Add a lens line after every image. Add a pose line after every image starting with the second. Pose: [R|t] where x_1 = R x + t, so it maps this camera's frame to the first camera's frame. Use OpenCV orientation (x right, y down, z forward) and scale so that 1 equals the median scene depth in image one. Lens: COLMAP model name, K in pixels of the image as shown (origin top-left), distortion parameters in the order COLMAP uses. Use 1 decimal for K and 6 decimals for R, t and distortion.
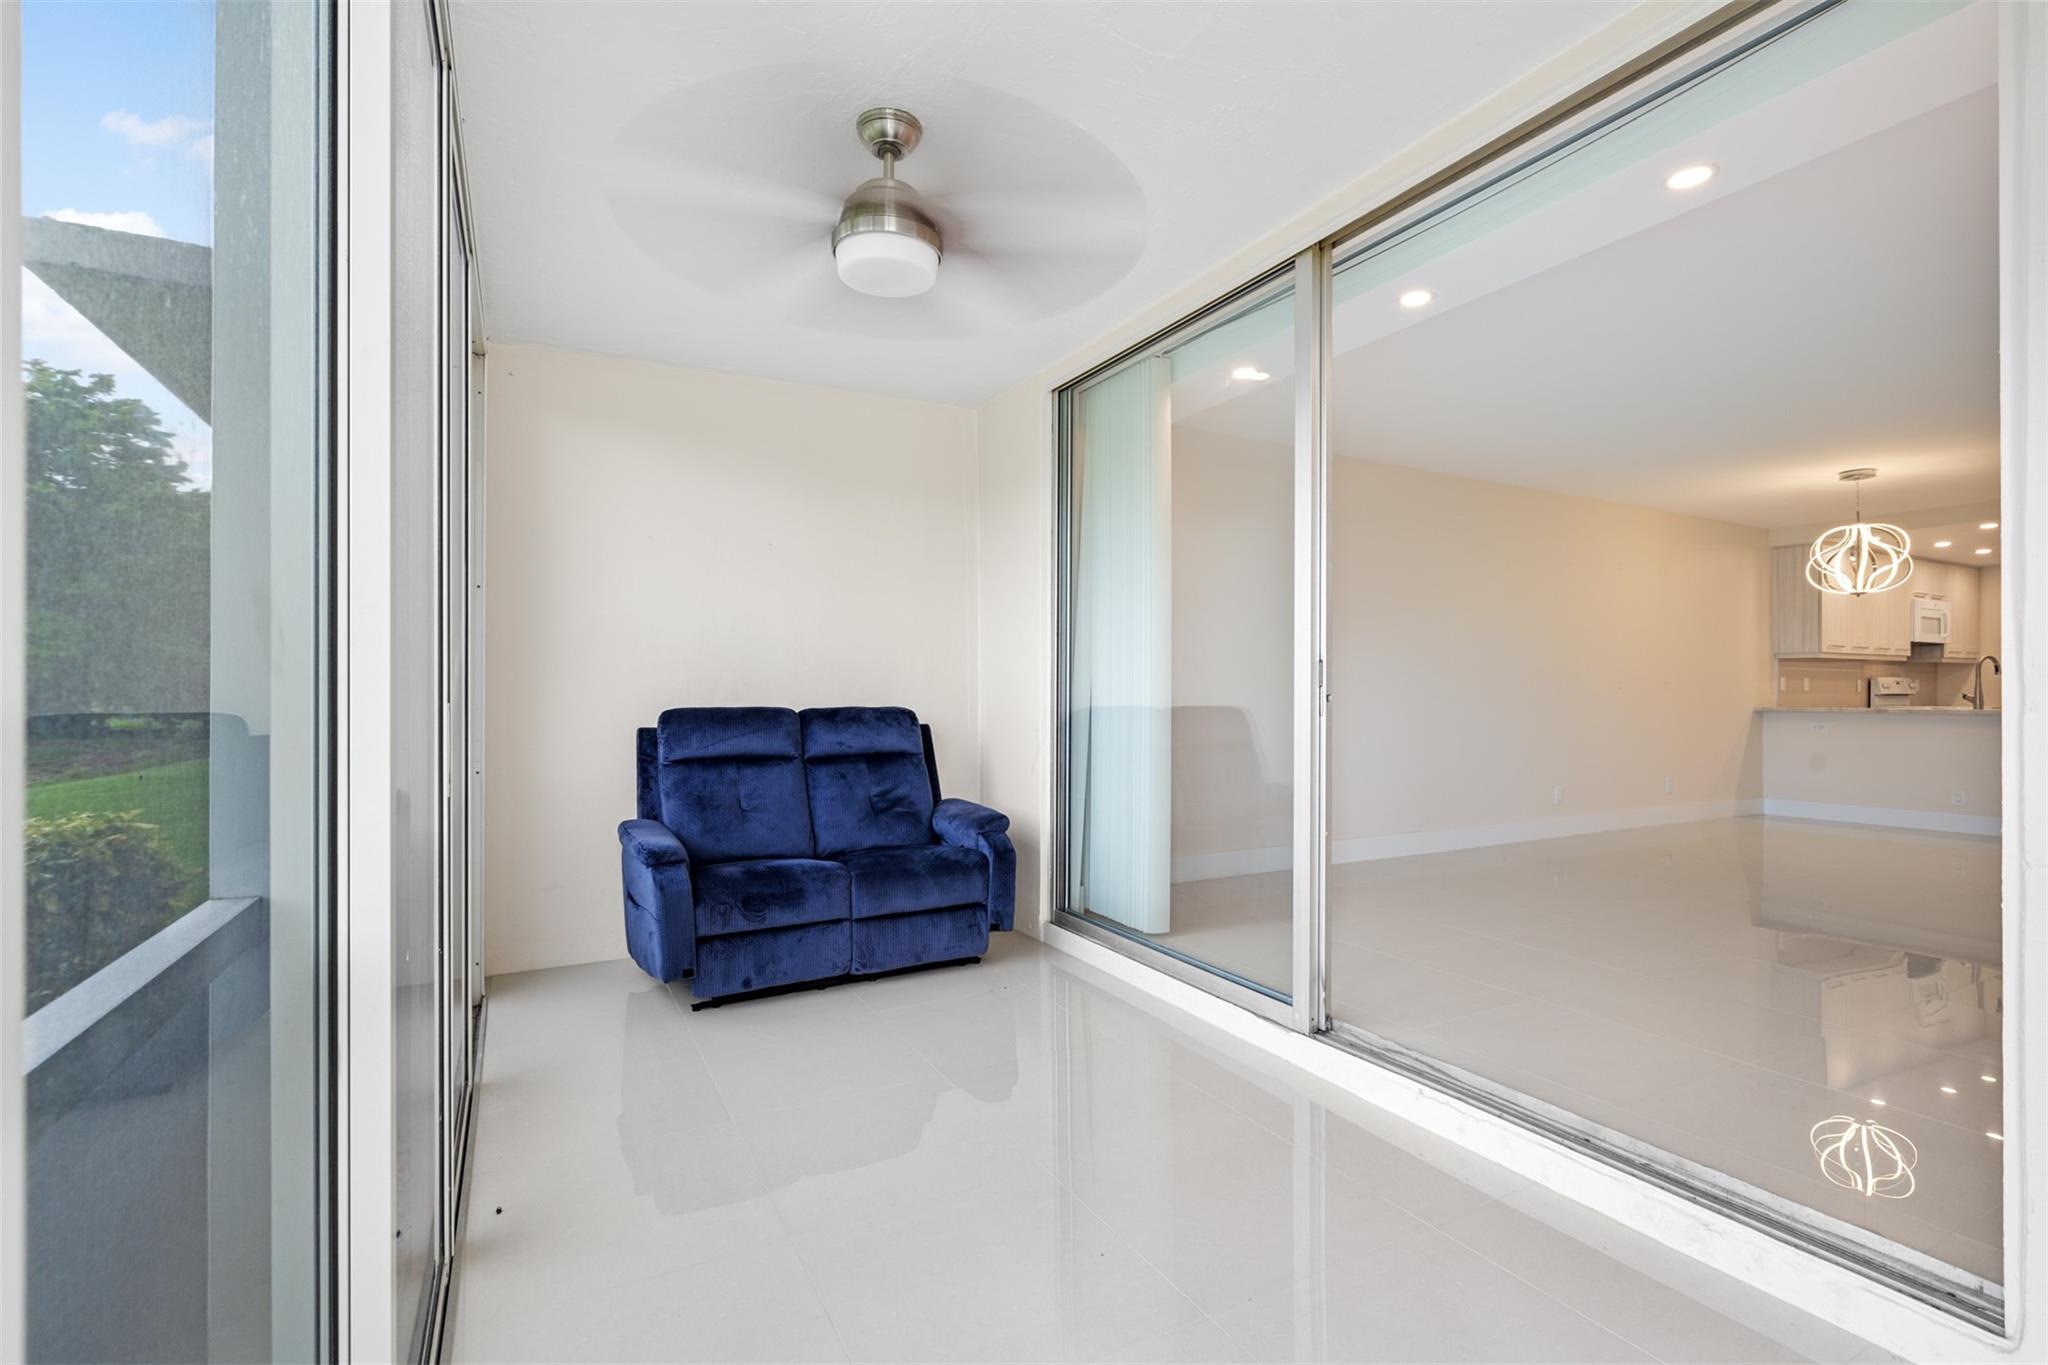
lens RADIAL K [[916.0, 0, 1024.0], [0, 916.0, 682.5], [0, 0, 1]] dist [0.000832, 0.000245]
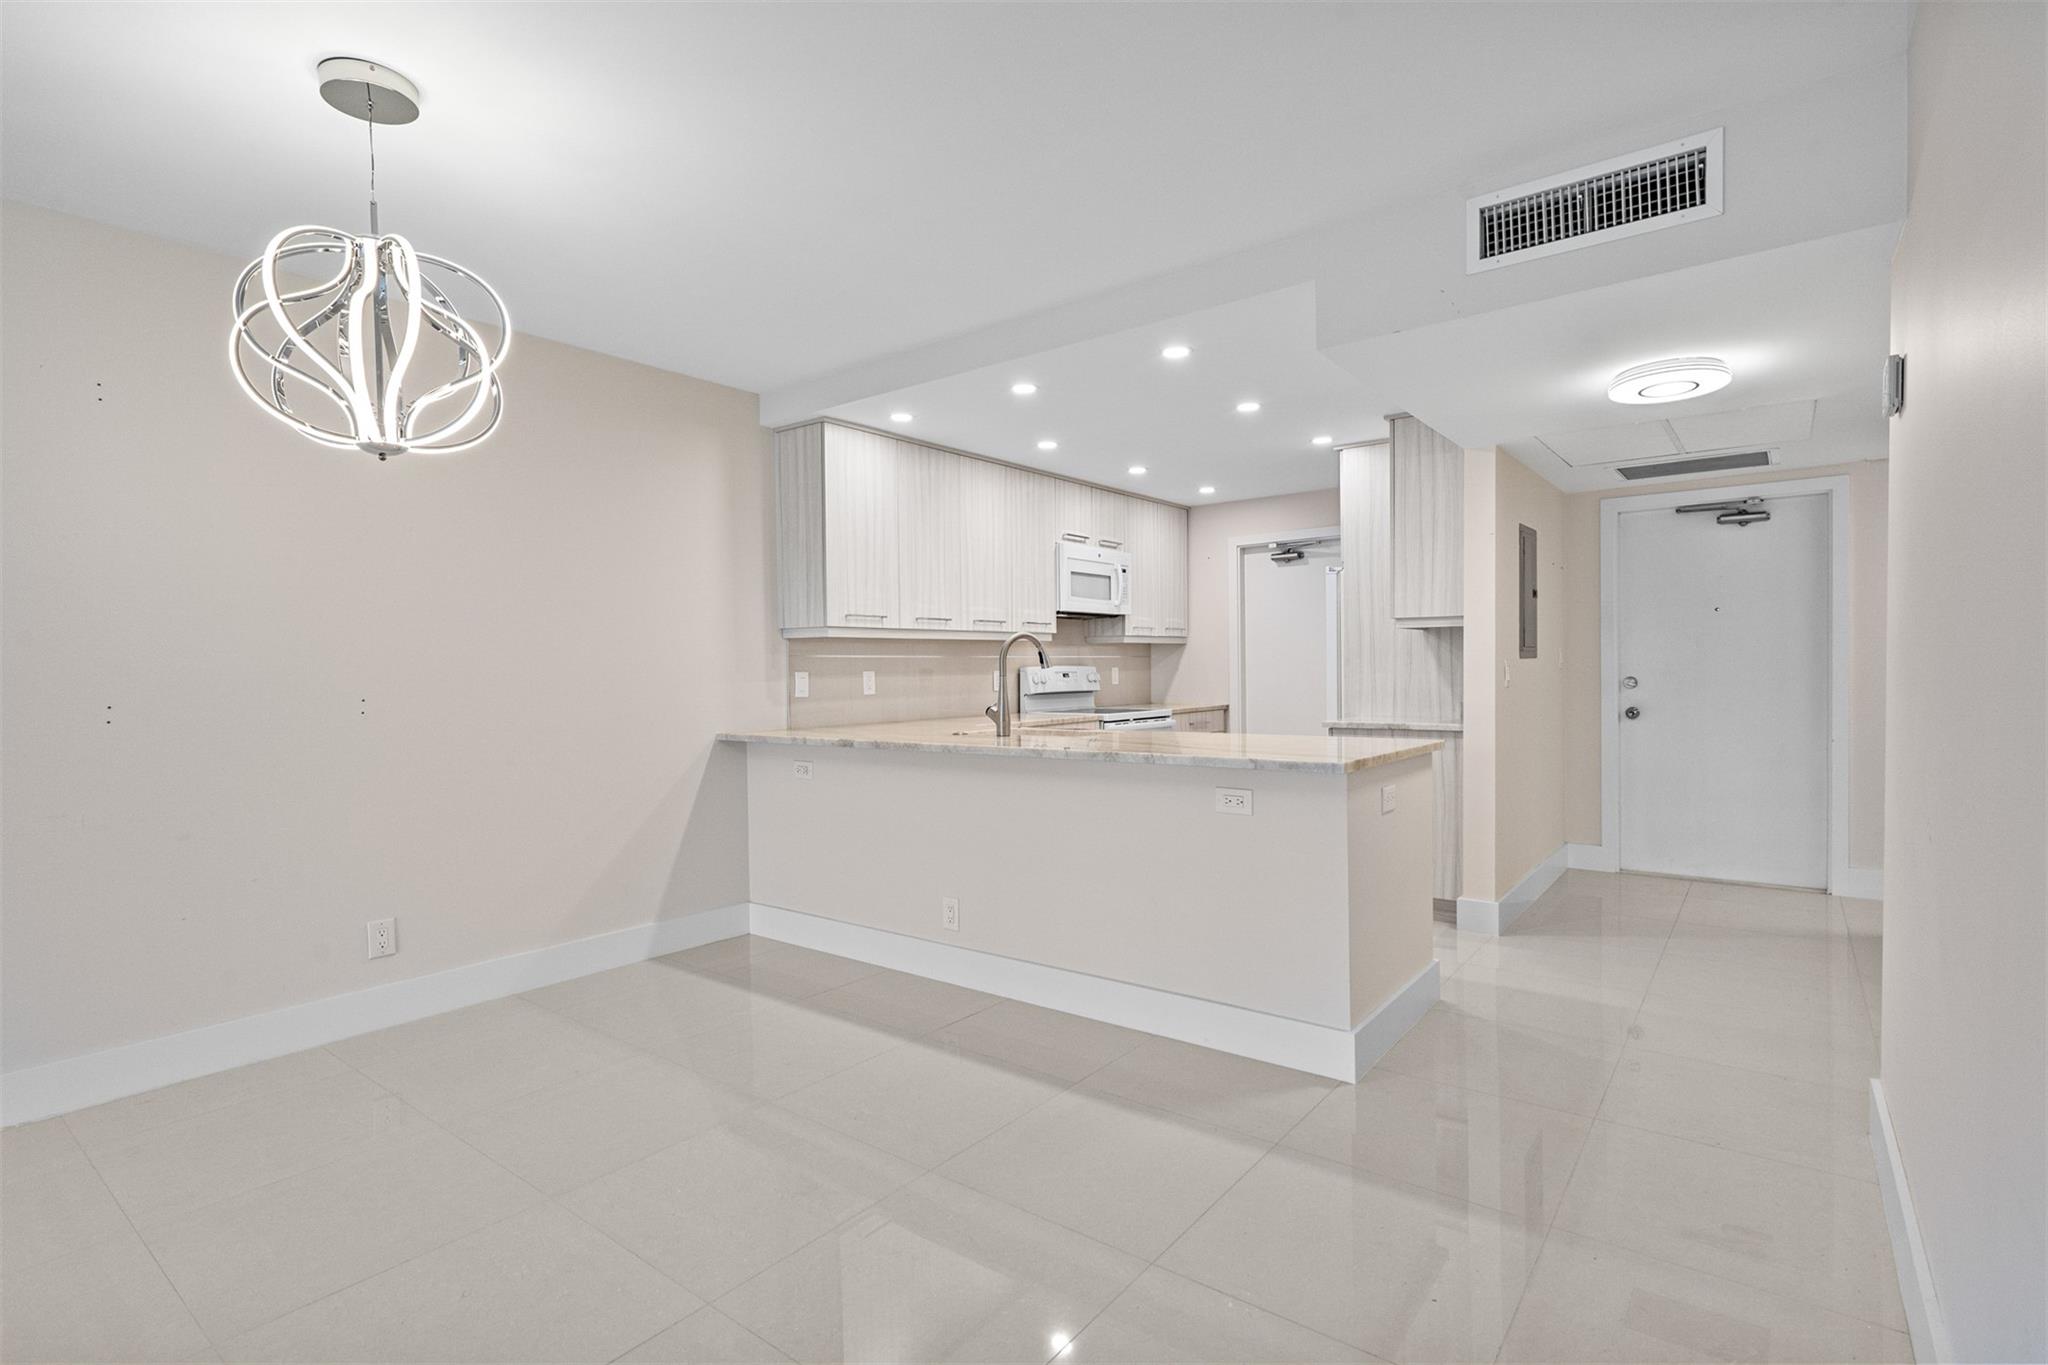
lens RADIAL K [[974.4, 0, 1017.3], [0, 974.4, 706.1], [0, 0, 1]] dist [0.000260, -0.000071]
pose [[0.914950, -0.030700, 0.402398, 0.745555], [0.012031, 0.998734, 0.048841, -0.013575], [-0.403388, -0.039846, 0.914161, 0.437034]]
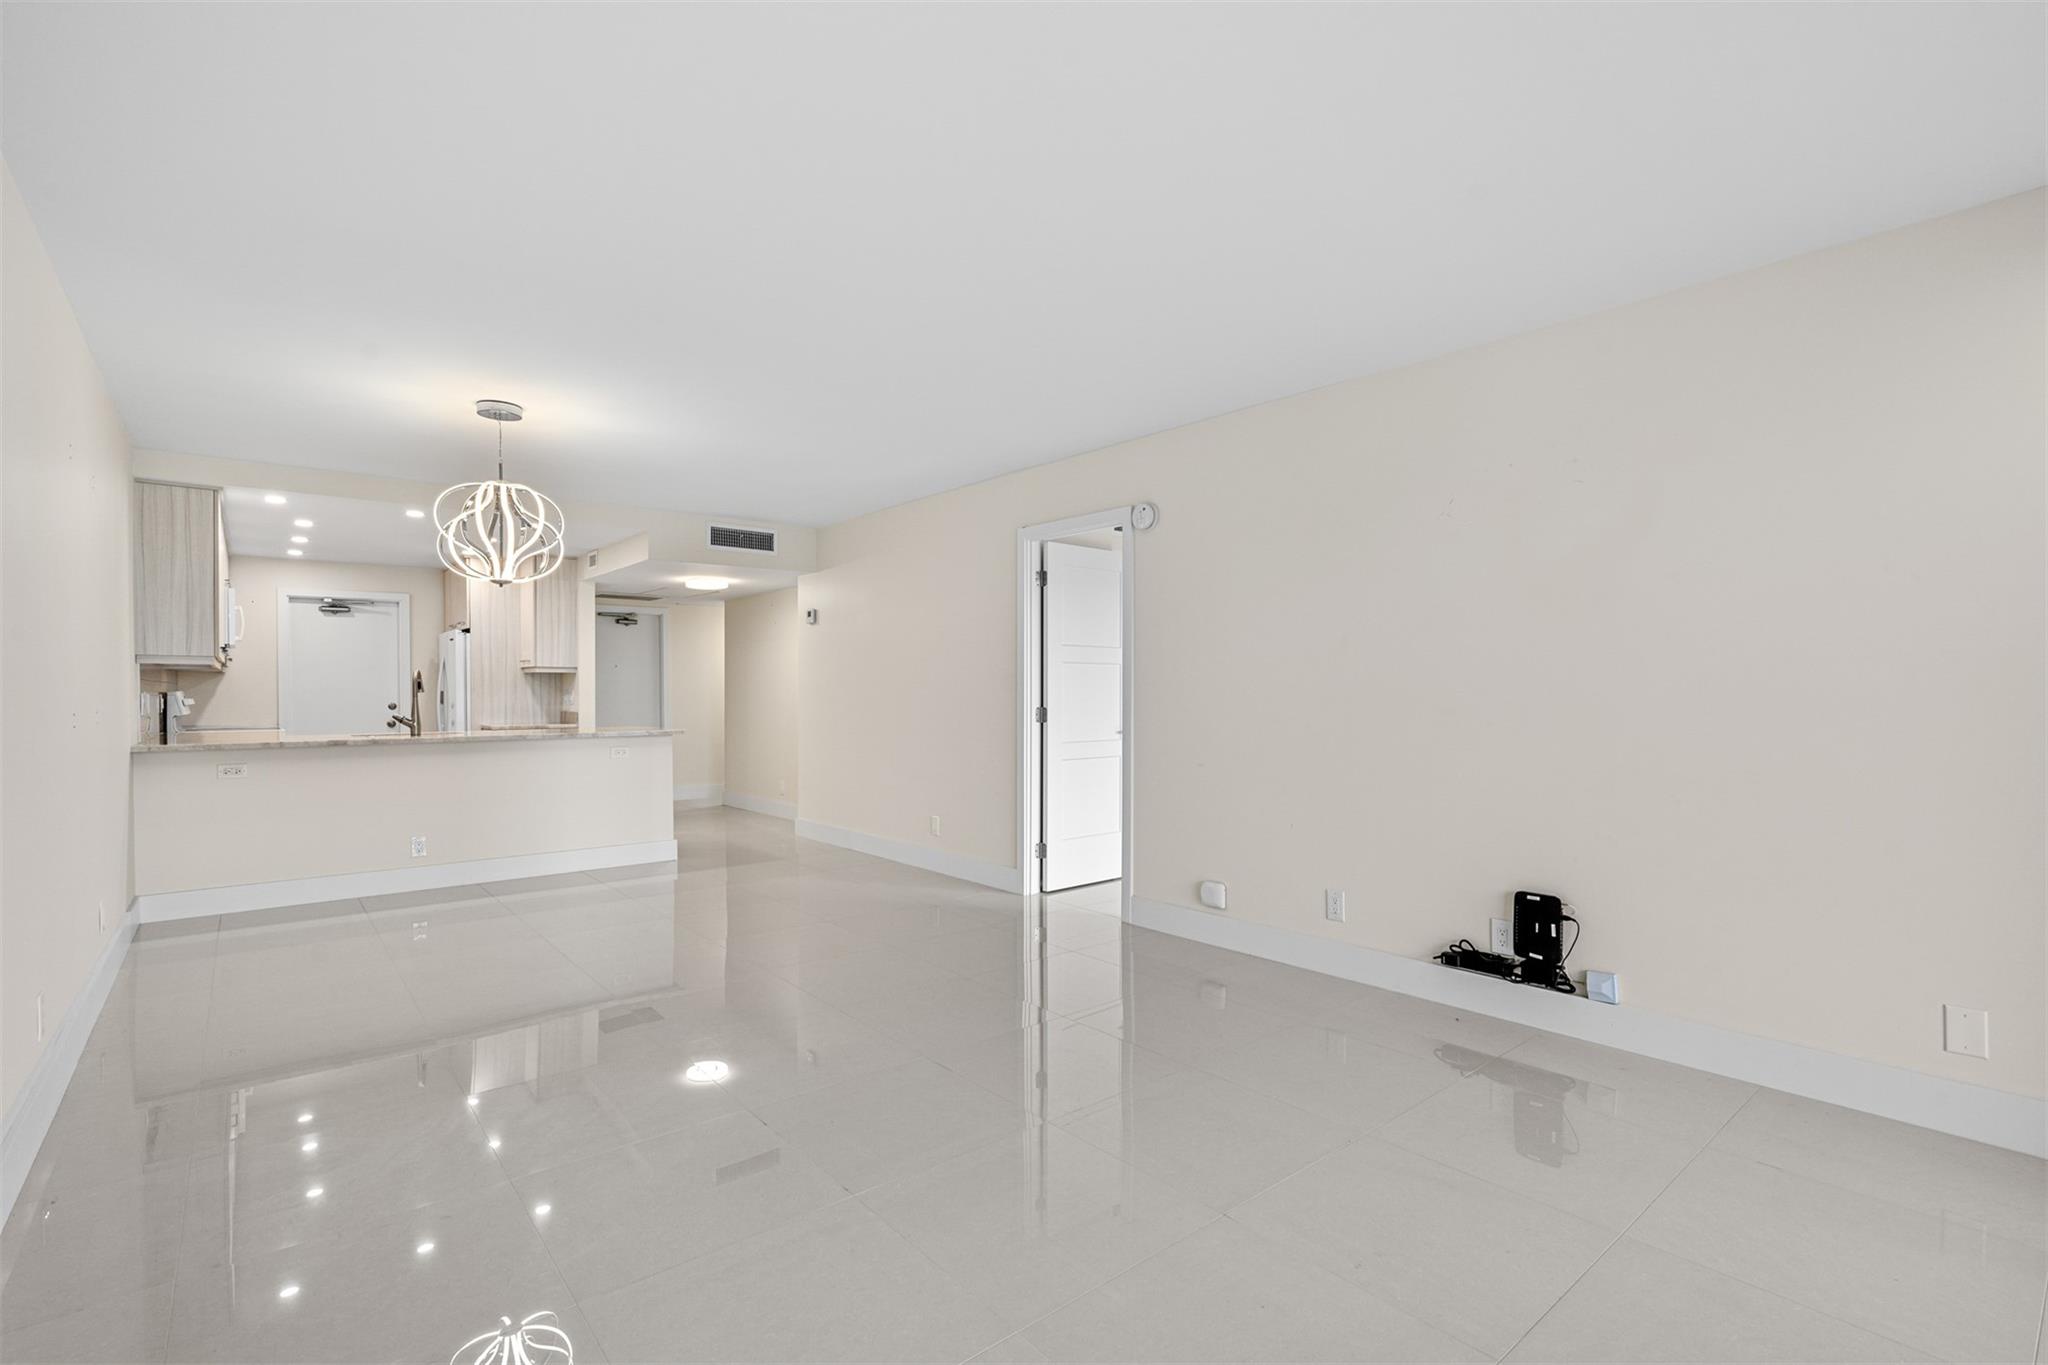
lens RADIAL K [[932.4, 0, 1023.1], [0, 932.4, 702.5], [0, 0, 1]] dist [-0.002862, 0.000164]
pose [[-0.199929, -0.014728, 0.979700, 0.102069], [-0.007706, 0.999880, 0.013459, -0.013854], [-0.979780, -0.004859, -0.200018, 0.571831]]
